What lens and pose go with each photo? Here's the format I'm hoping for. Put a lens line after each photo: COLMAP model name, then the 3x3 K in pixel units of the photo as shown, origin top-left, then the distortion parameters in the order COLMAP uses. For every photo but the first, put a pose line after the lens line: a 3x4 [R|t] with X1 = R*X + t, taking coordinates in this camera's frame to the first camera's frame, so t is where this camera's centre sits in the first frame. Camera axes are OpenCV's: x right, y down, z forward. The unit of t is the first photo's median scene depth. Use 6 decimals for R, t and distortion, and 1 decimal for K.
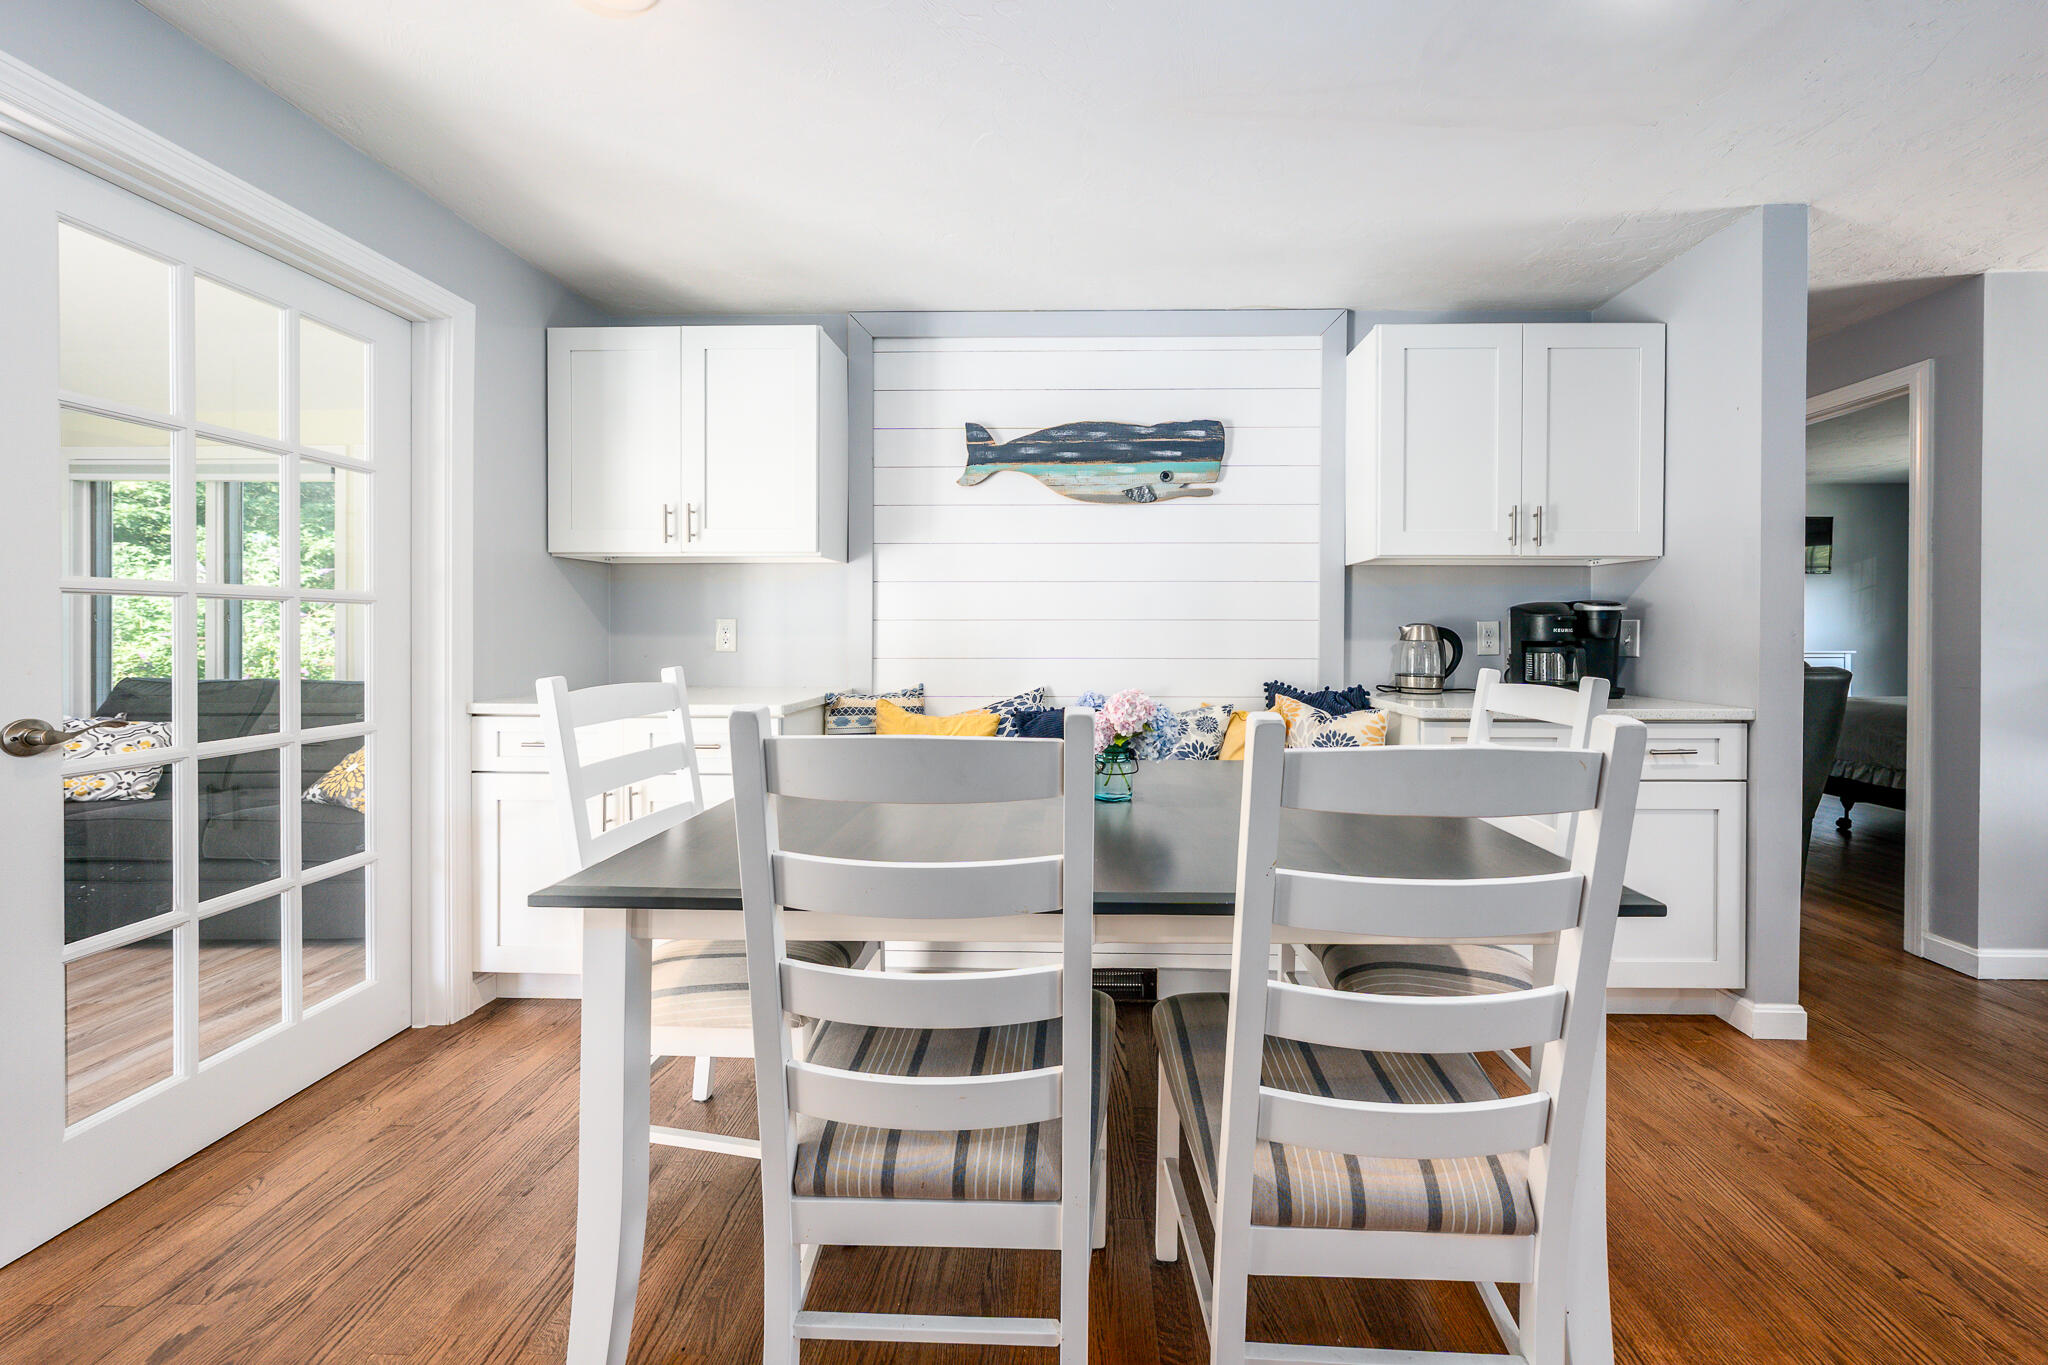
lens RADIAL K [[720.8, 0, 1022.8], [0, 720.8, 632.8], [0, 0, 1]] dist [-0.000076, 0.000137]
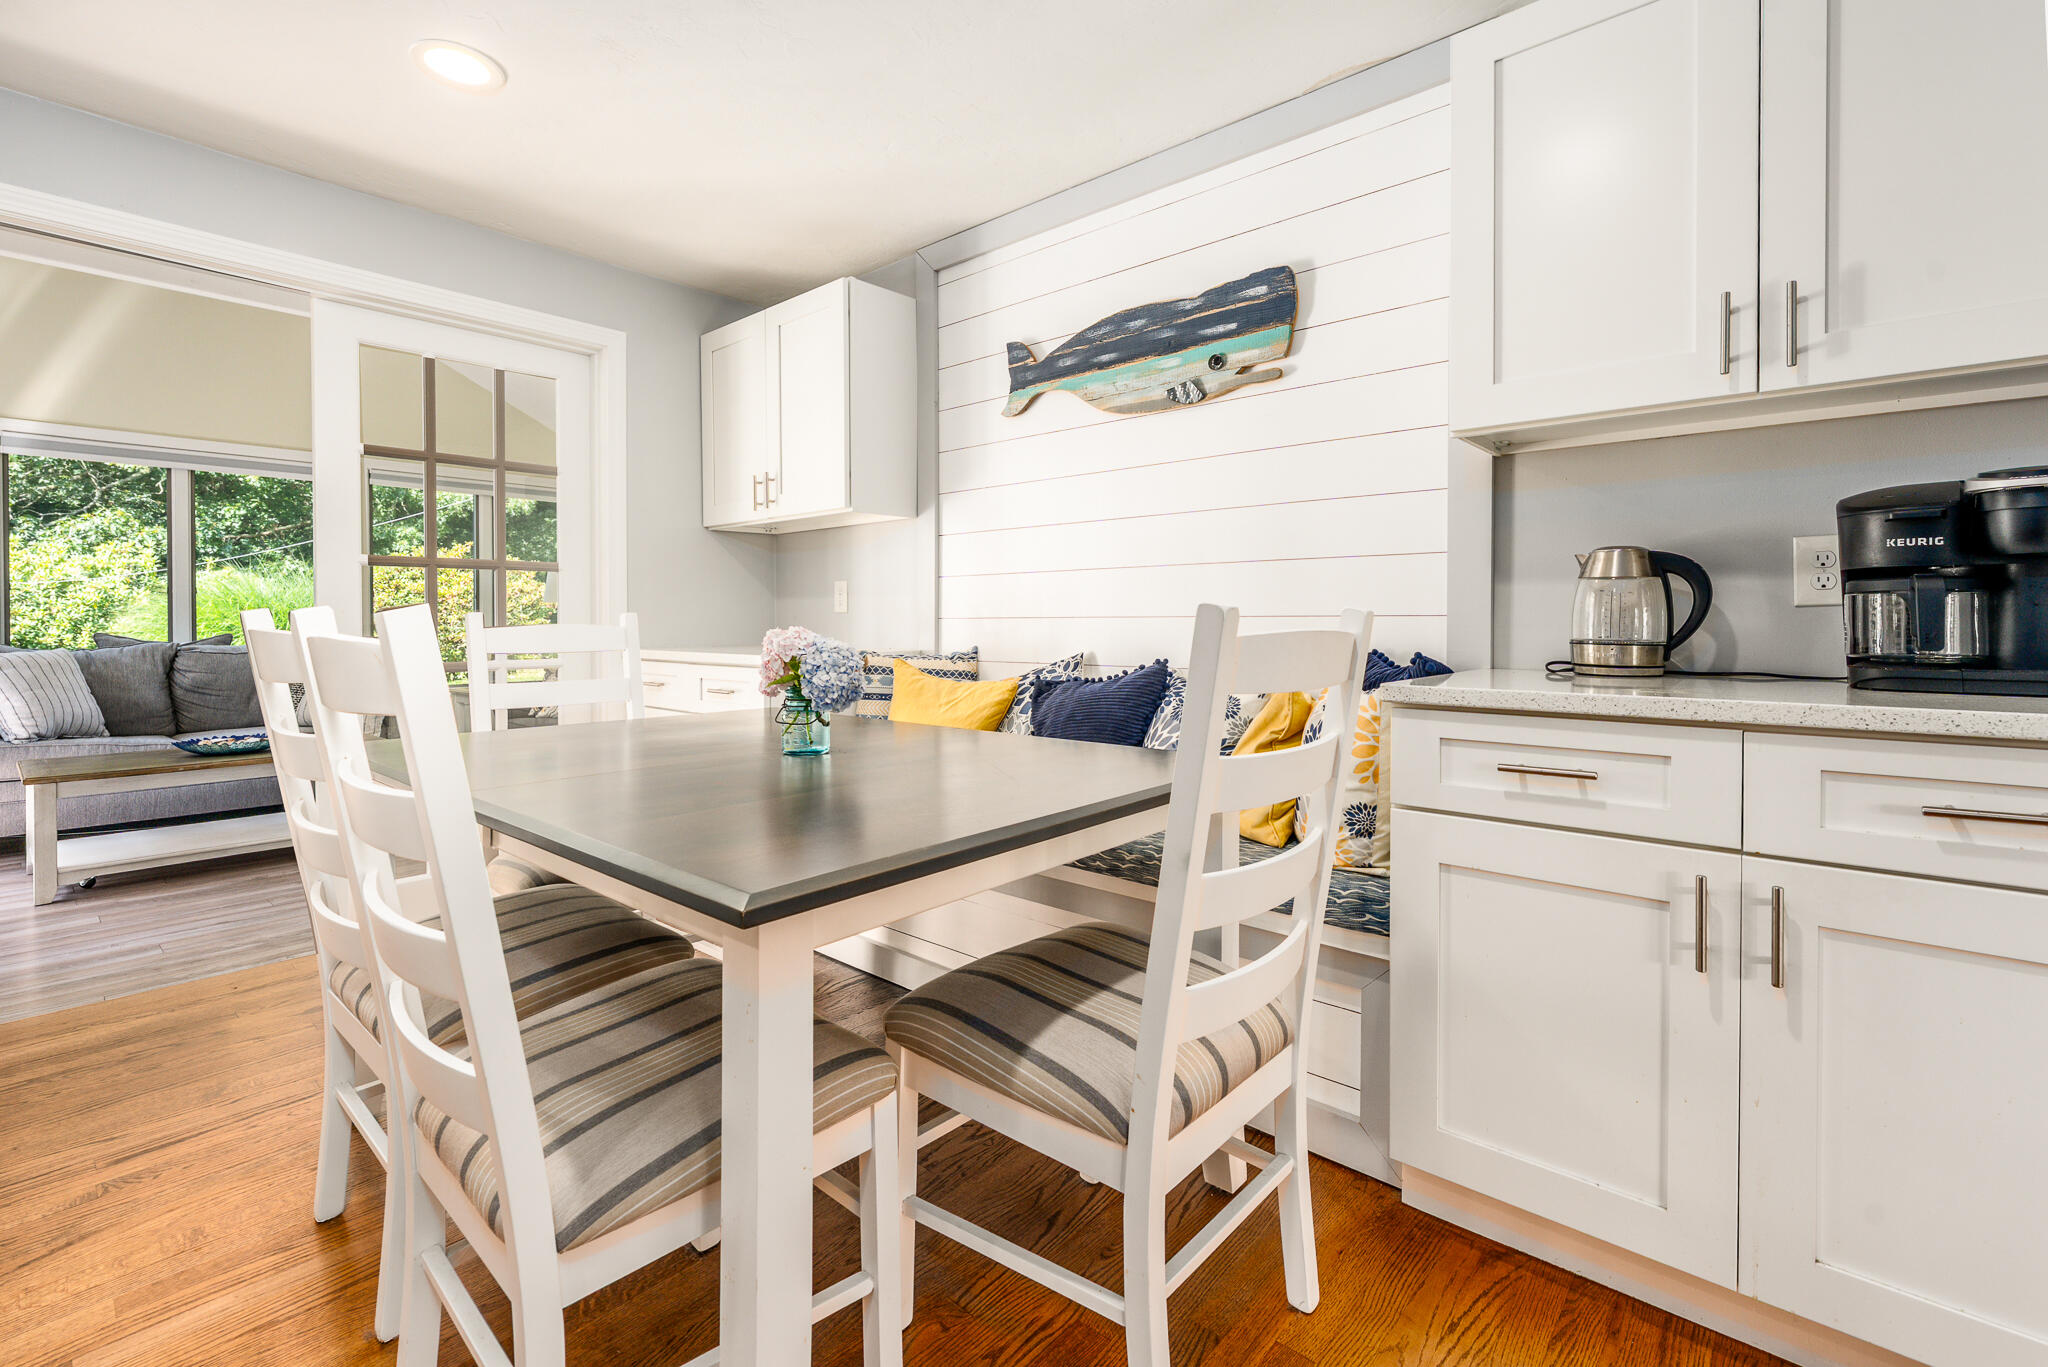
lens RADIAL K [[881.6, 0, 1027.5], [0, 881.6, 626.3], [0, 0, 1]] dist [0.002692, 0.000369]
pose [[0.773675, 0.001868, -0.633580, 0.607595], [0.000957, 0.999991, 0.004117, 0.041793], [0.633582, -0.003792, 0.773666, 0.201784]]
